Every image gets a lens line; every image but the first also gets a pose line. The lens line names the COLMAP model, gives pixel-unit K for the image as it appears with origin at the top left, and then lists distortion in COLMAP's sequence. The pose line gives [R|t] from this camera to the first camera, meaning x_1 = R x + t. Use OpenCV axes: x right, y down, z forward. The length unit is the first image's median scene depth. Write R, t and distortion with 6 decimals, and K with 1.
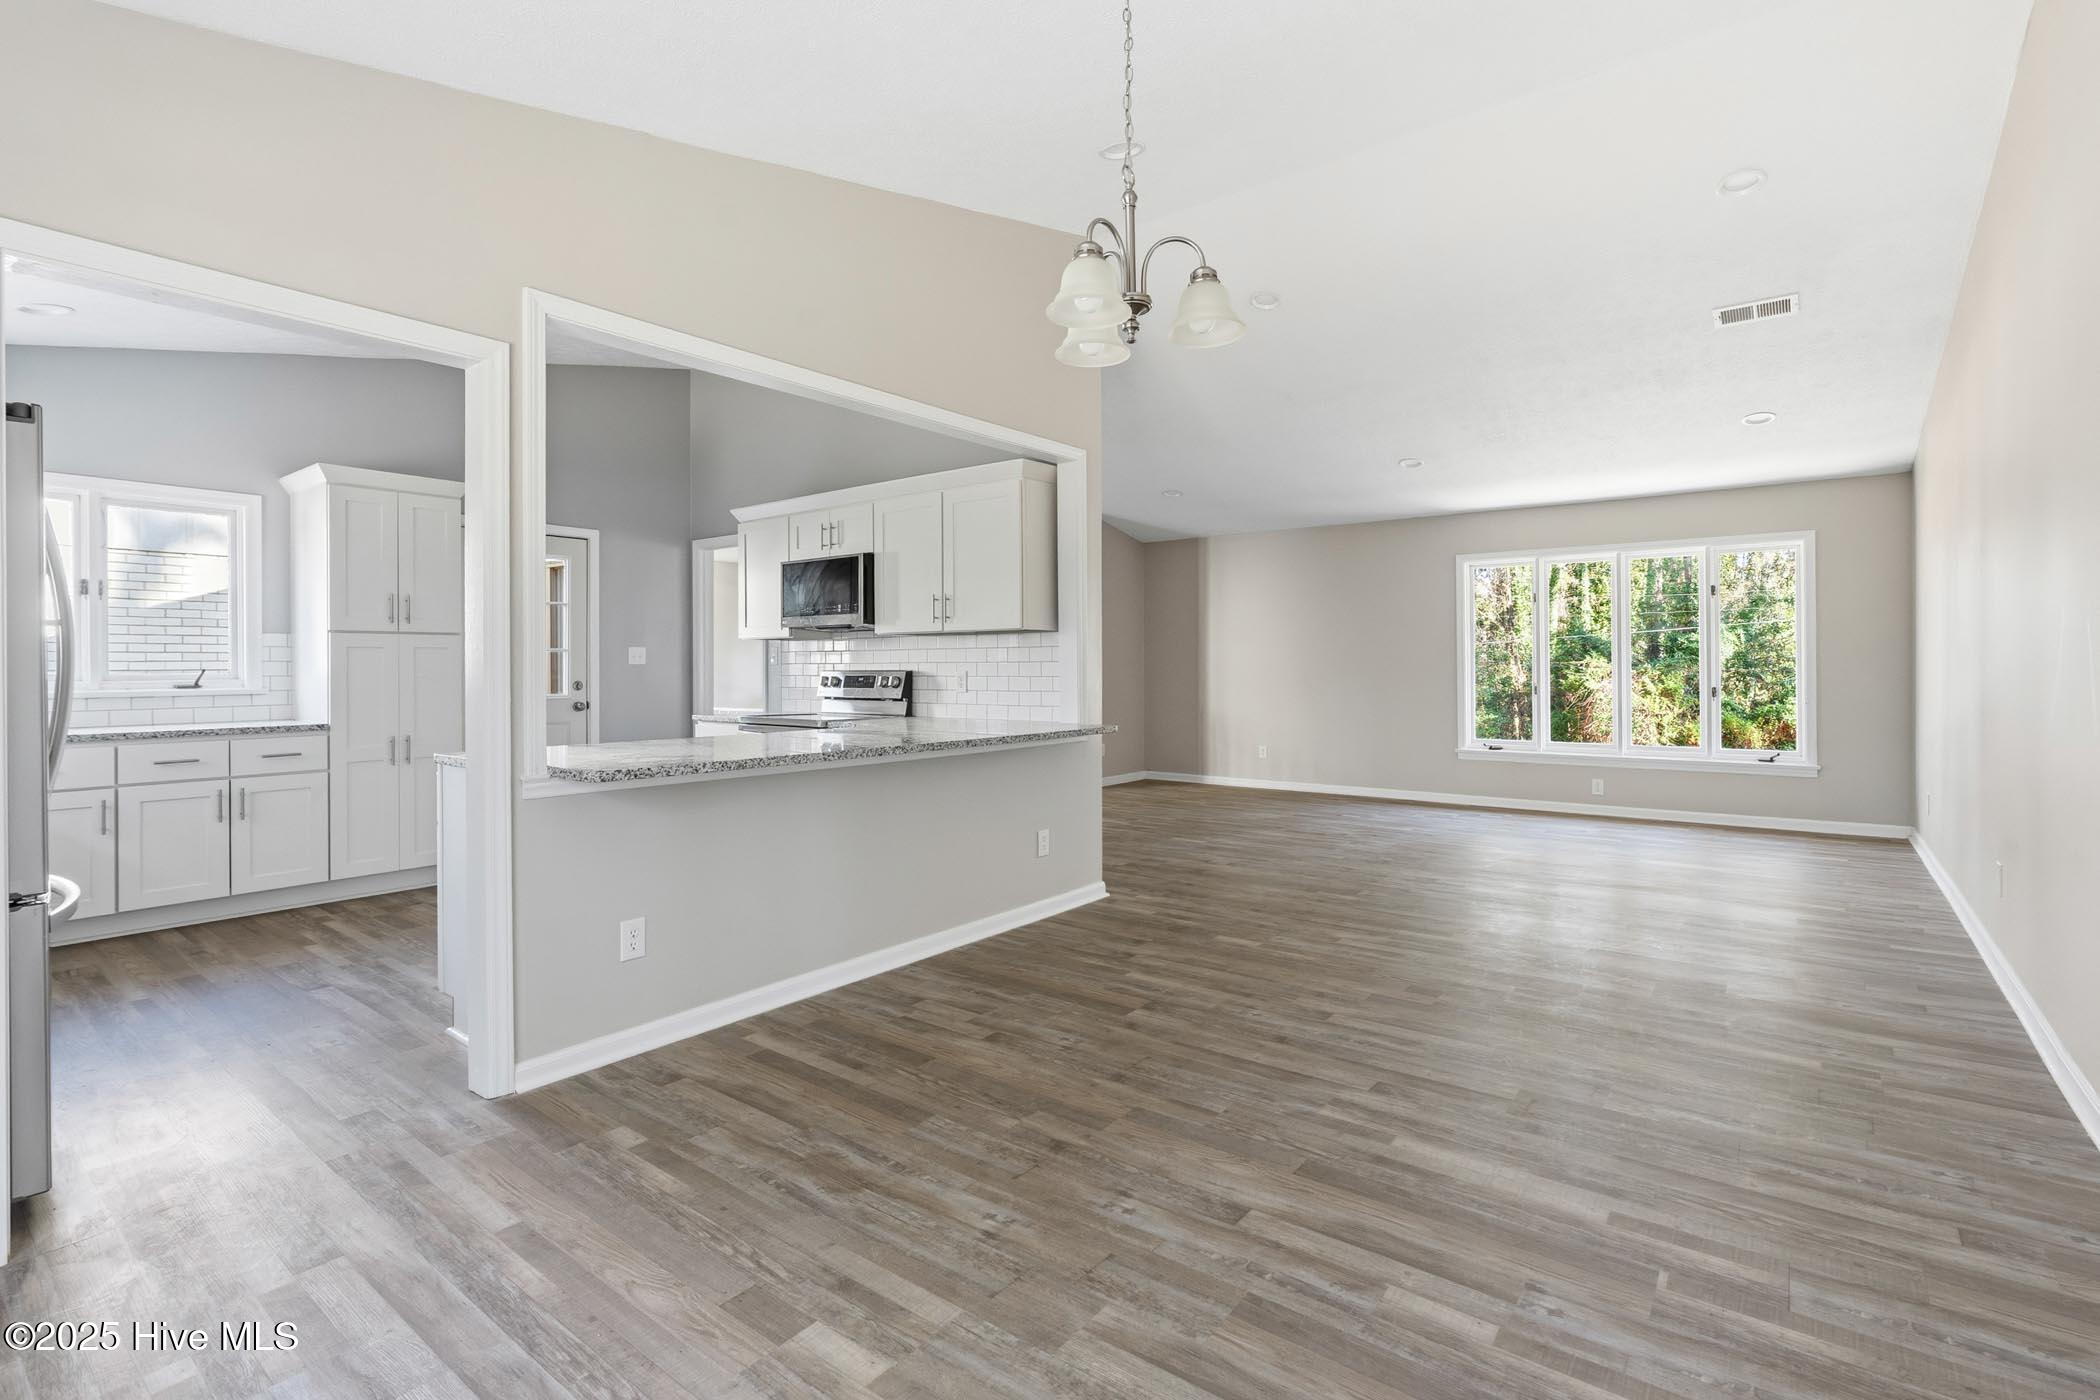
lens RADIAL K [[957.2, 0, 1072.0], [0, 957.2, 670.7], [0, 0, 1]] dist [-0.003405, 0.000957]
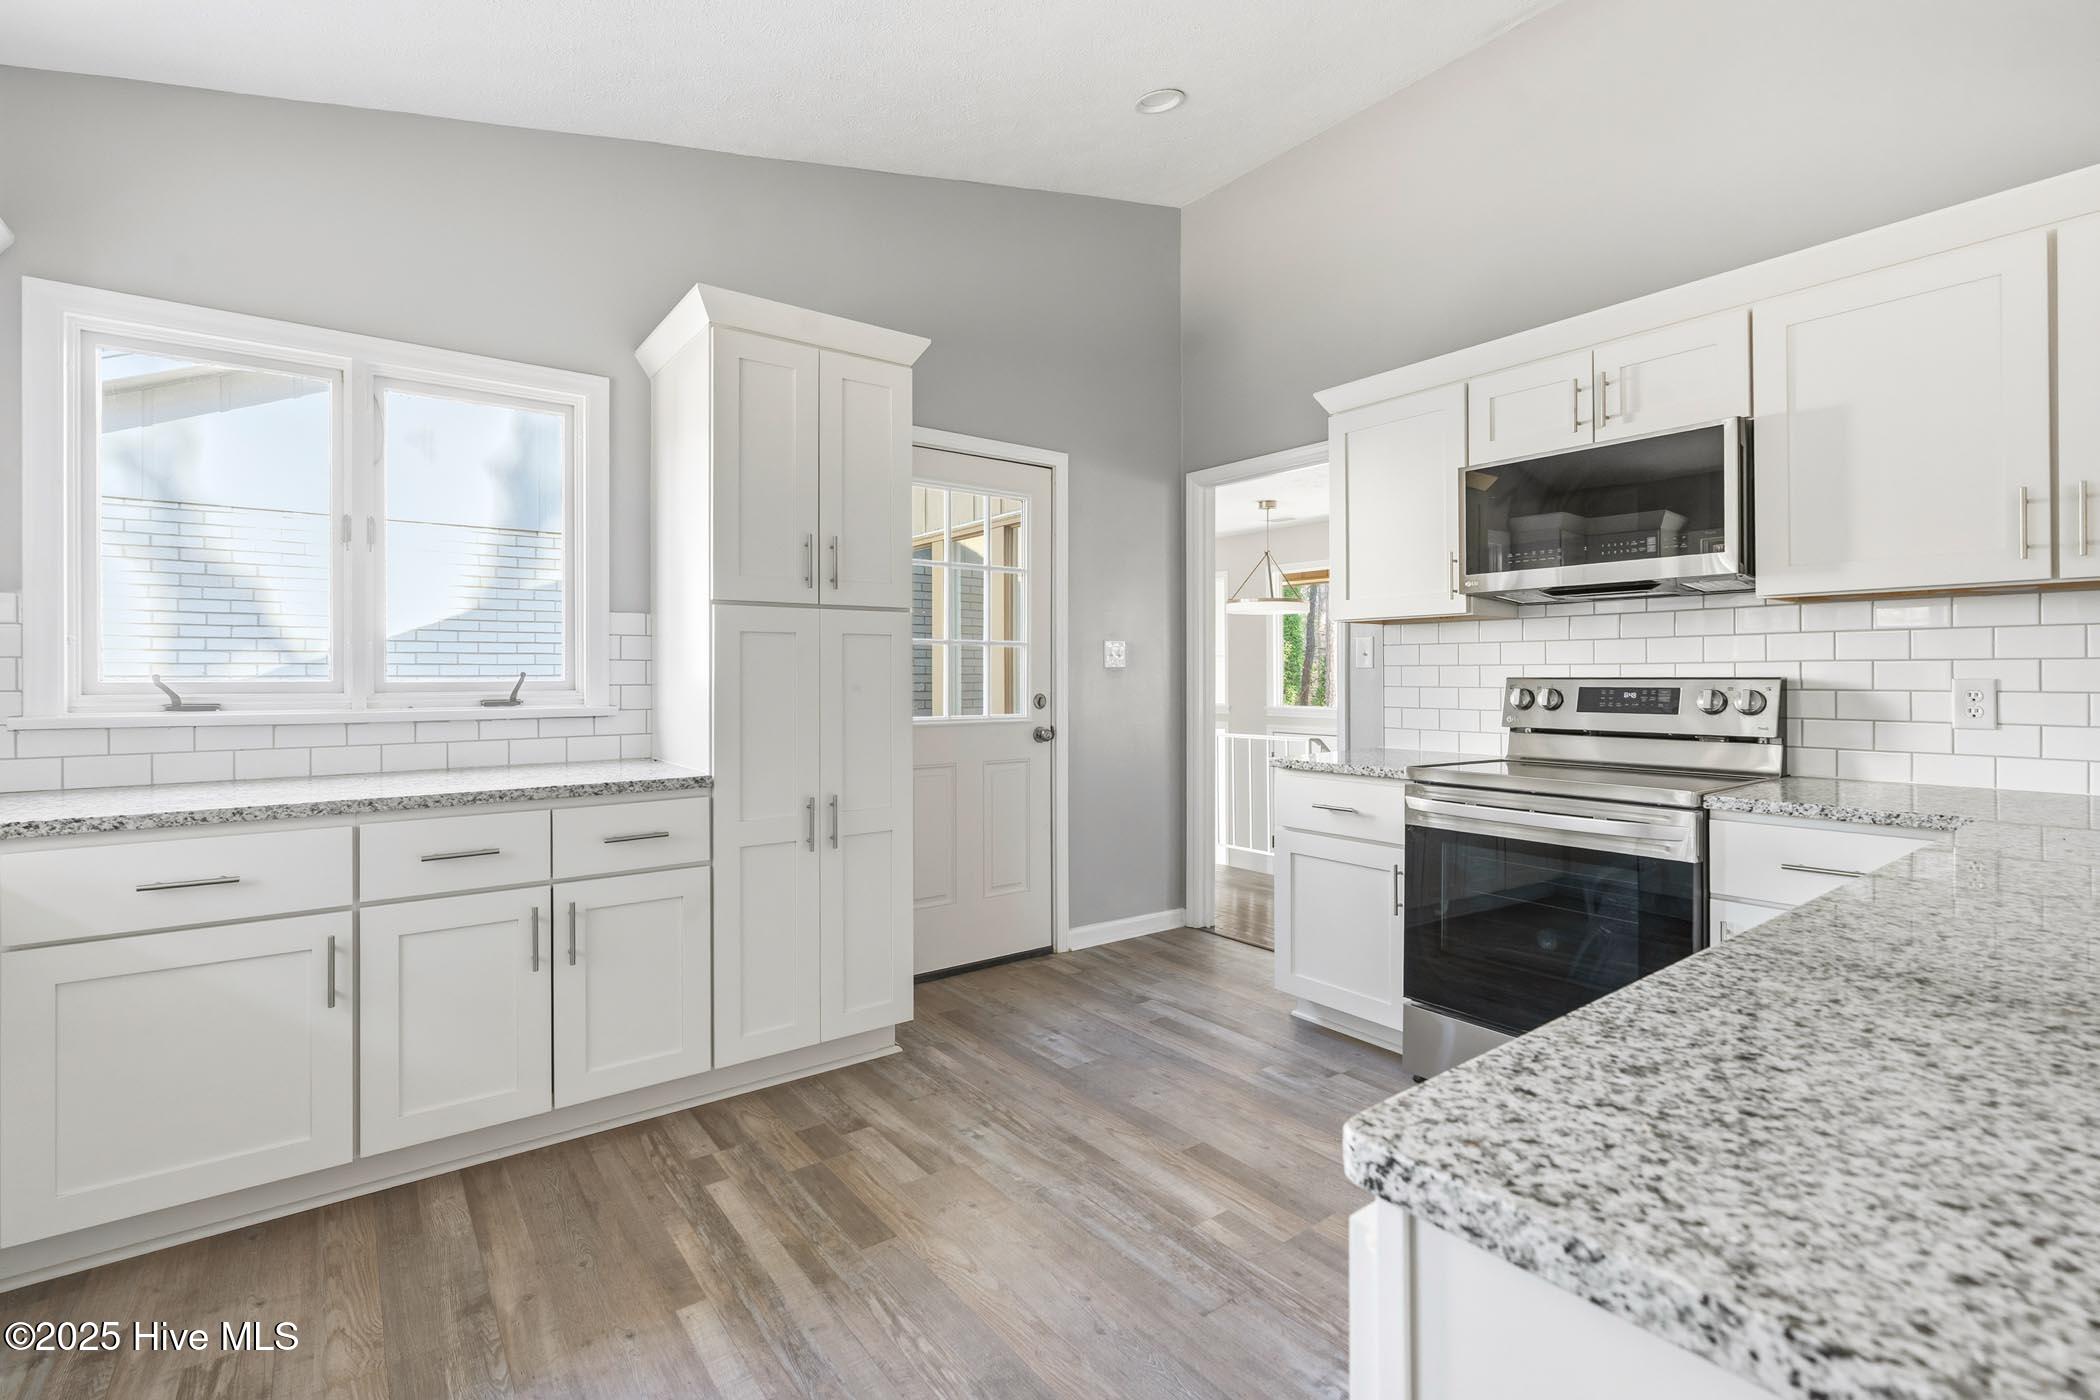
lens RADIAL K [[938.1, 0, 1073.5], [0, 938.1, 684.3], [0, 0, 1]] dist [-0.012177, 0.000389]
pose [[0.966253, 0.003874, -0.257566, -0.629448], [-0.002409, 0.999979, 0.006003, 0.001644], [0.257583, -0.005180, 0.966242, 0.768636]]
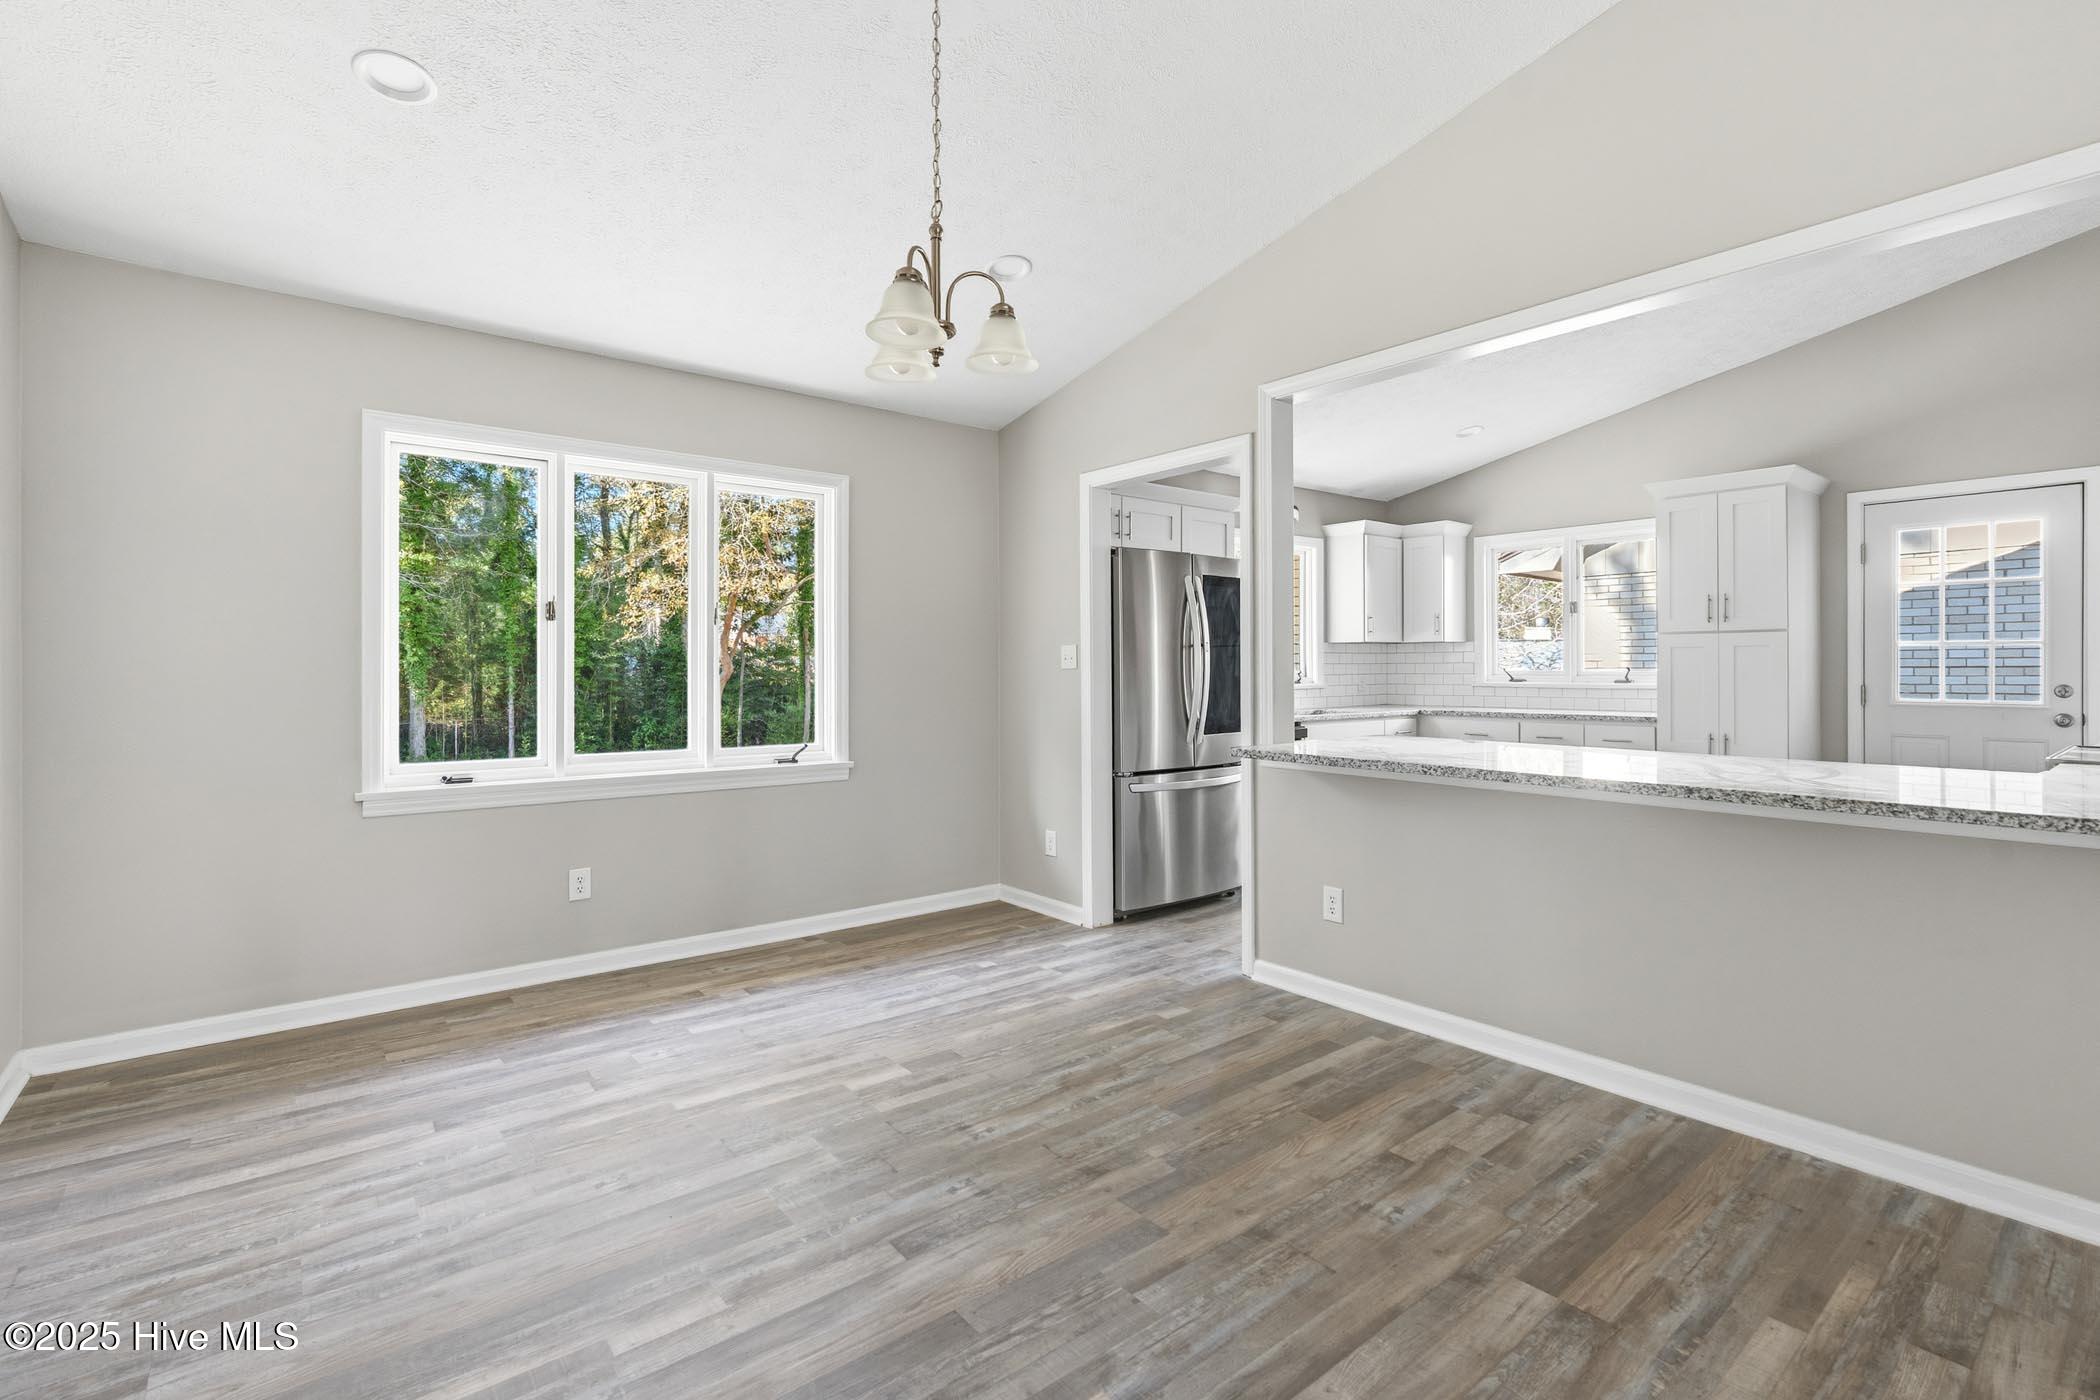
lens RADIAL K [[957.2, 0, 1072.0], [0, 957.2, 670.7], [0, 0, 1]] dist [-0.003405, 0.000957]
pose [[-0.225178, 0.004436, -0.974308, 0.636186], [0.001550, 0.999990, 0.004195, -0.004894], [0.974316, -0.000565, -0.225183, 0.827856]]
